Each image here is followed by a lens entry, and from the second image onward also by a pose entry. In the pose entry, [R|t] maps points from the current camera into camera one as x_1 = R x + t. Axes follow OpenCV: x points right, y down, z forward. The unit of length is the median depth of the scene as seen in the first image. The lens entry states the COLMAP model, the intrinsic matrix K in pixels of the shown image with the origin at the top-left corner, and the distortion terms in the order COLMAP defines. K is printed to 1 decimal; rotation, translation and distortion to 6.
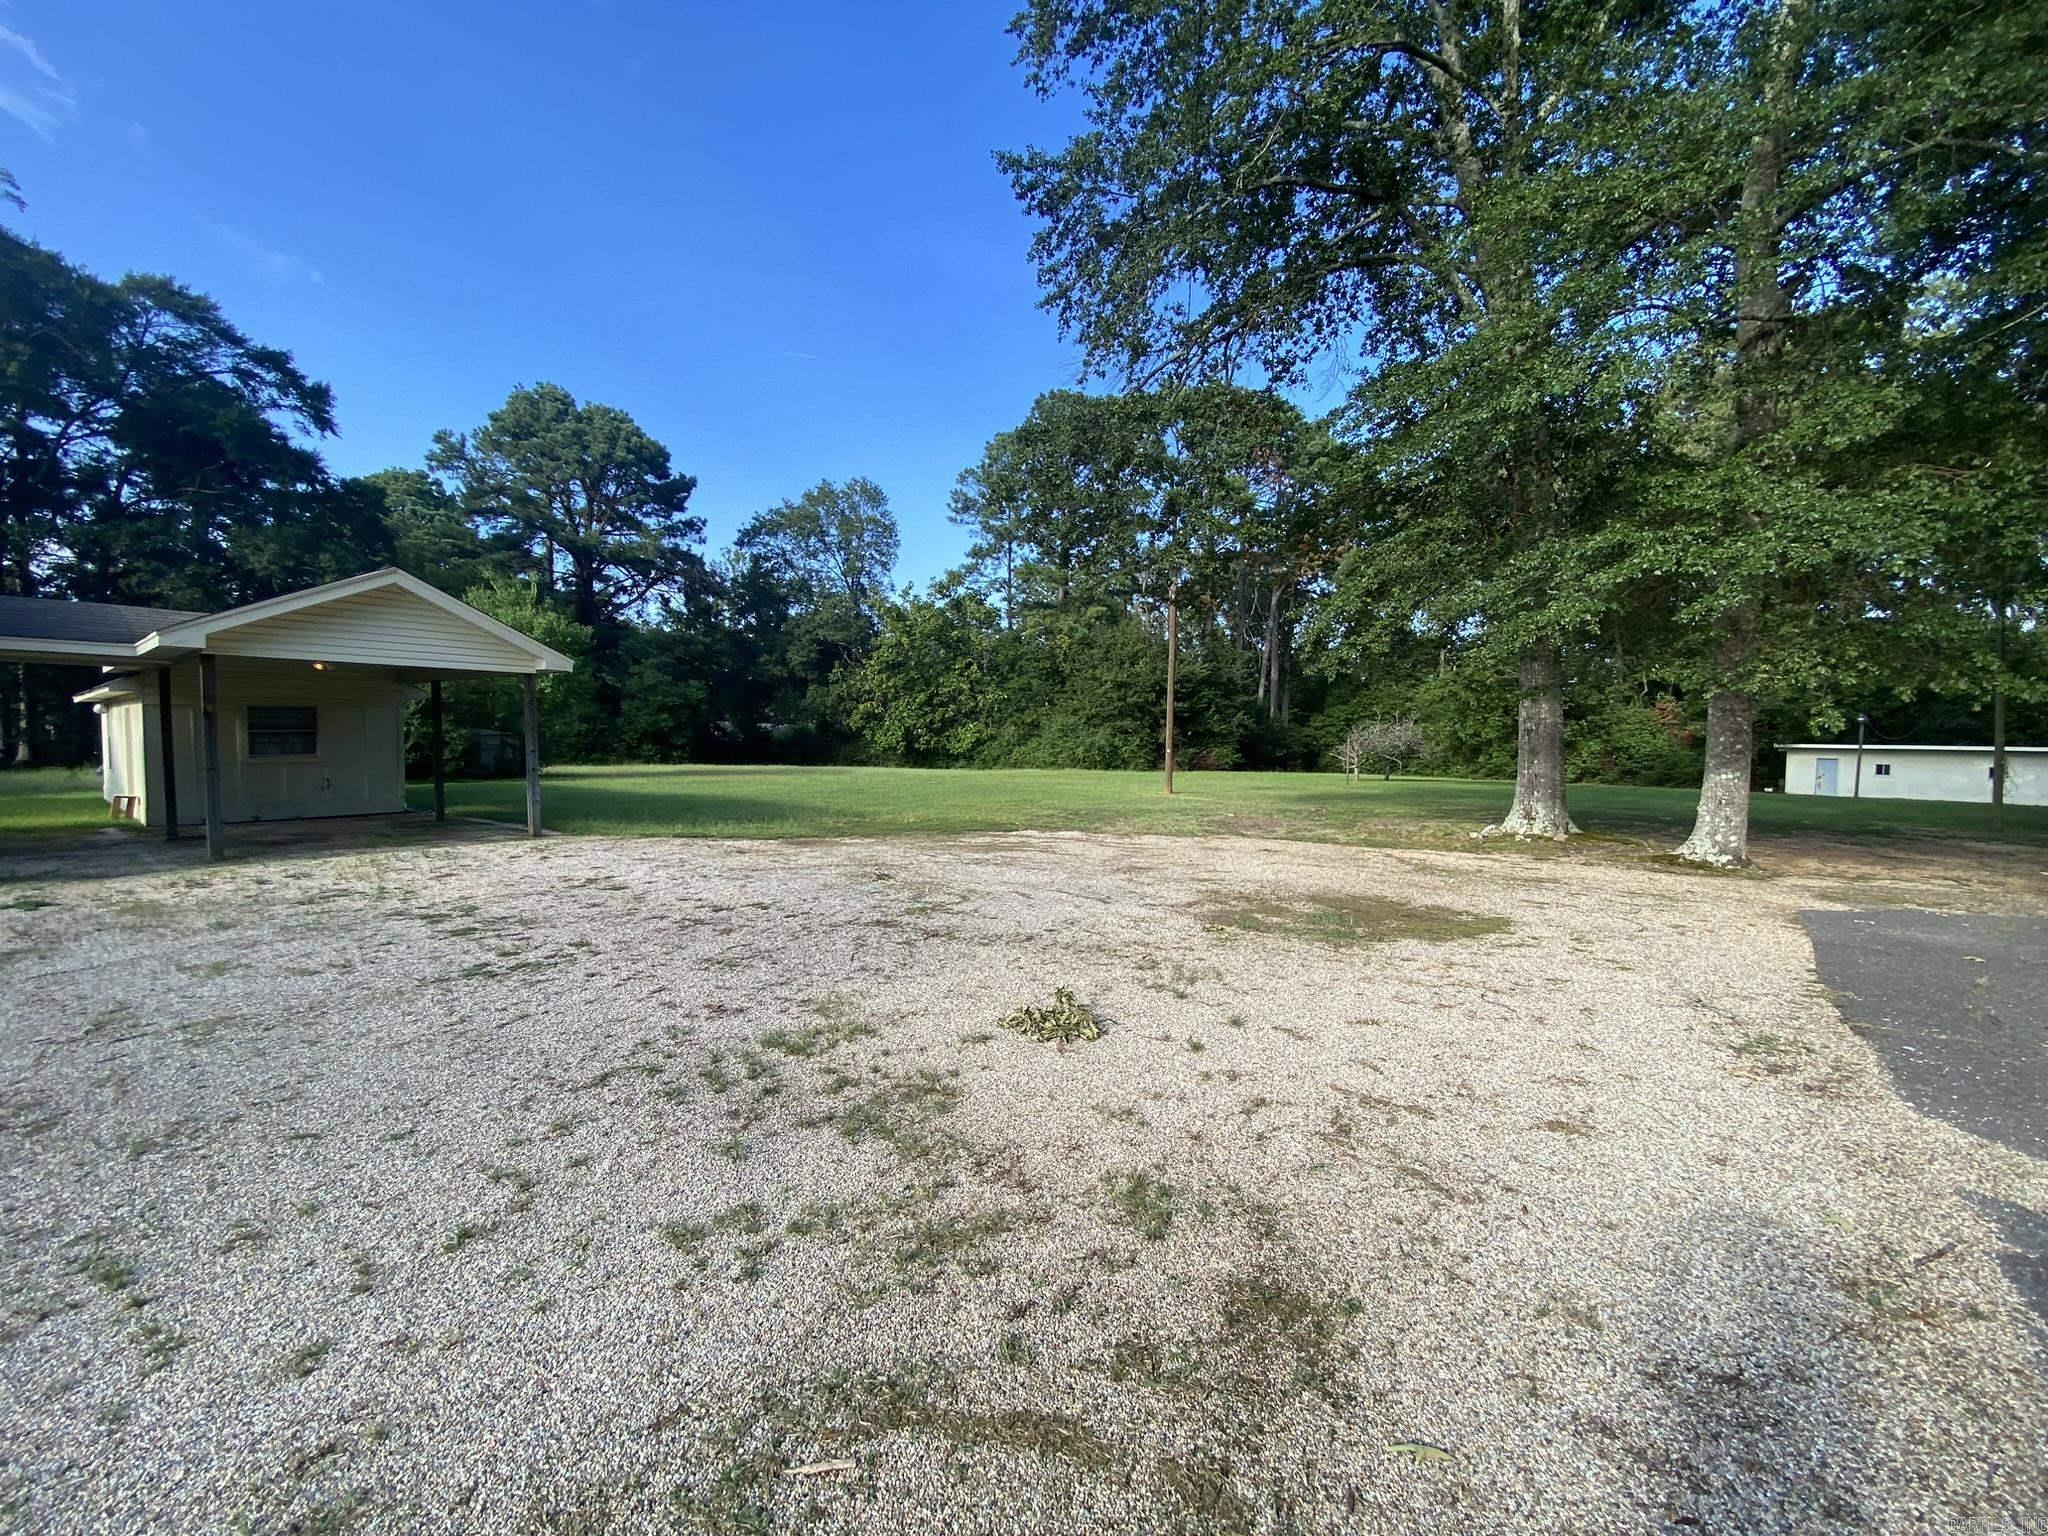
lens RADIAL K [[808.4, 0, 1018.5], [0, 808.4, 779.1], [0, 0, 1]] dist [0.024006, -0.023001]
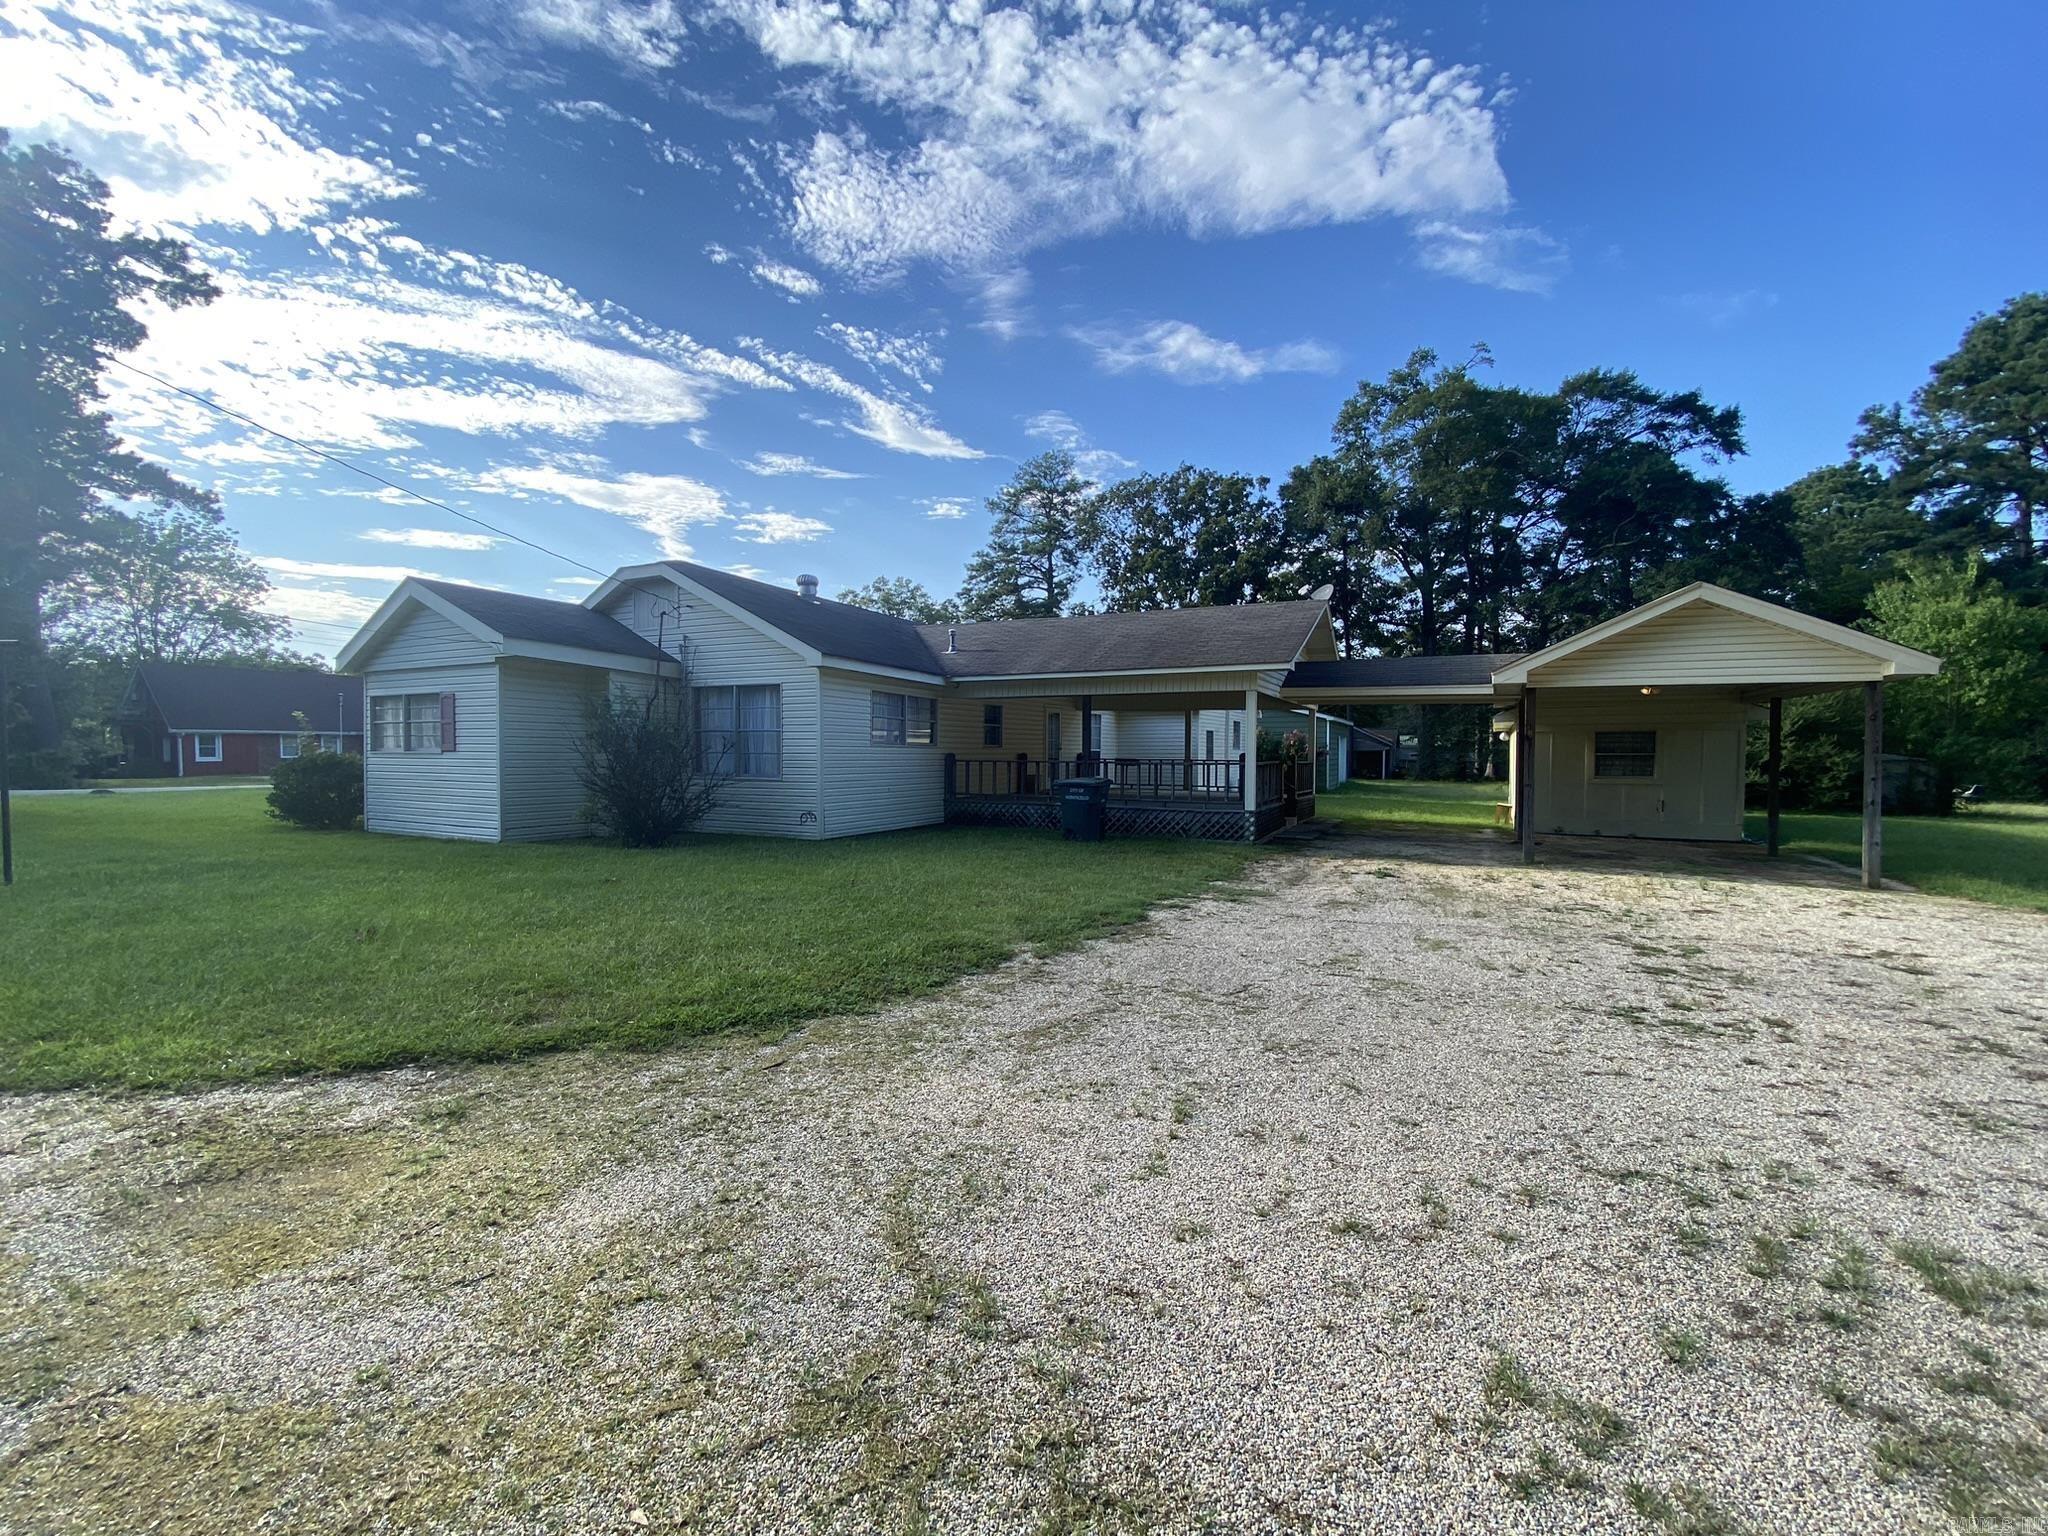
lens RADIAL K [[818.4, 0, 1016.2], [0, 818.4, 776.7], [0, 0, 1]] dist [0.002200, -0.012880]
pose [[0.162643, 0.027508, -0.986301, 0.116956], [-0.060254, 0.998023, 0.017899, -0.002585], [0.984843, 0.056518, 0.163979, 0.165468]]
